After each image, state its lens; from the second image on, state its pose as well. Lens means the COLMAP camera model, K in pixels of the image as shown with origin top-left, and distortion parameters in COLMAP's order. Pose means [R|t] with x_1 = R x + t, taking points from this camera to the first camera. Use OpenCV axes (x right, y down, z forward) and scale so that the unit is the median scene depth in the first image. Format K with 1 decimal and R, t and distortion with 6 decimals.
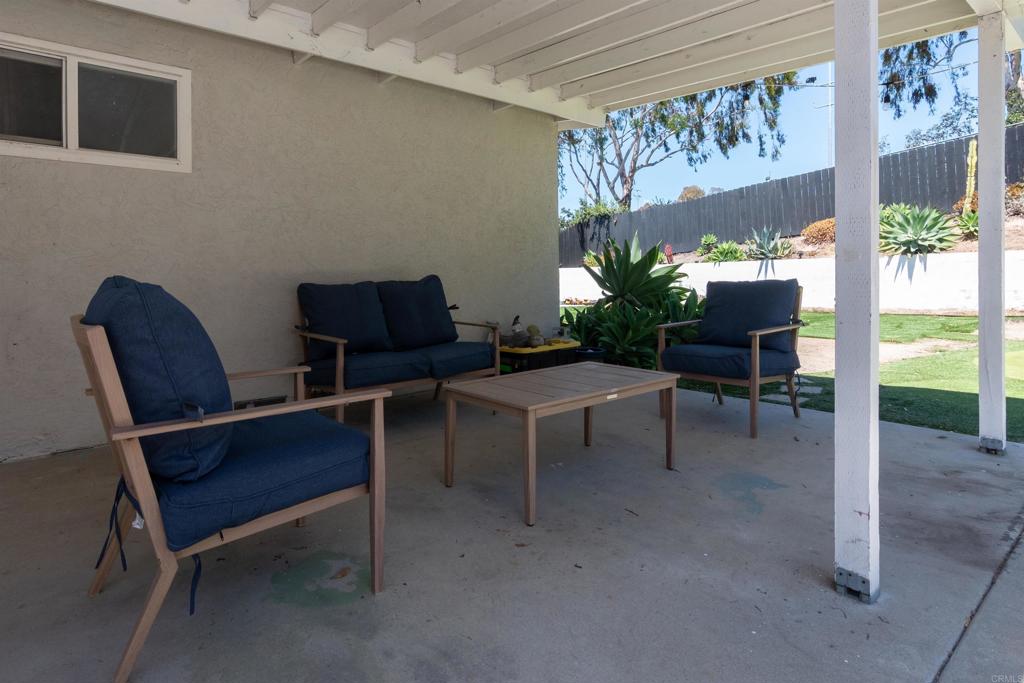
lens RADIAL K [[536.0, 0, 511.9], [0, 536.0, 277.5], [0, 0, 1]] dist [-0.000199, 0.000677]
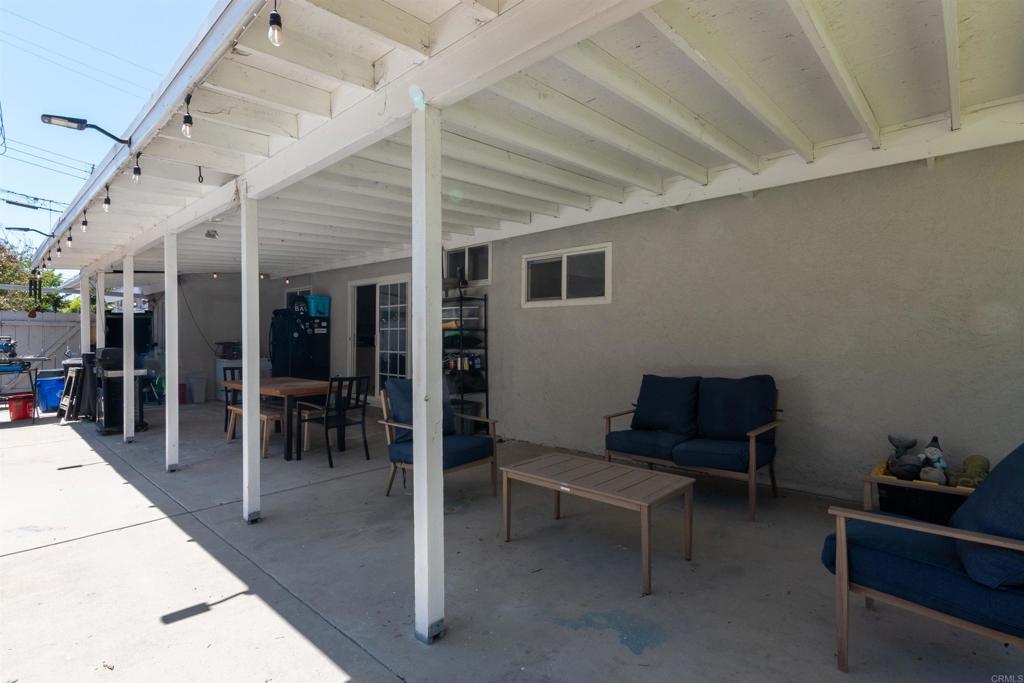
lens RADIAL K [[504.2, 0, 512.0], [0, 504.2, 341.5], [0, 0, 1]] dist [-0.003930, -0.000674]
pose [[0.151003, 0.018777, -0.988355, 1.042845], [-0.008919, 0.999805, 0.017632, -0.117045], [0.988493, 0.006153, 0.151141, 0.528054]]
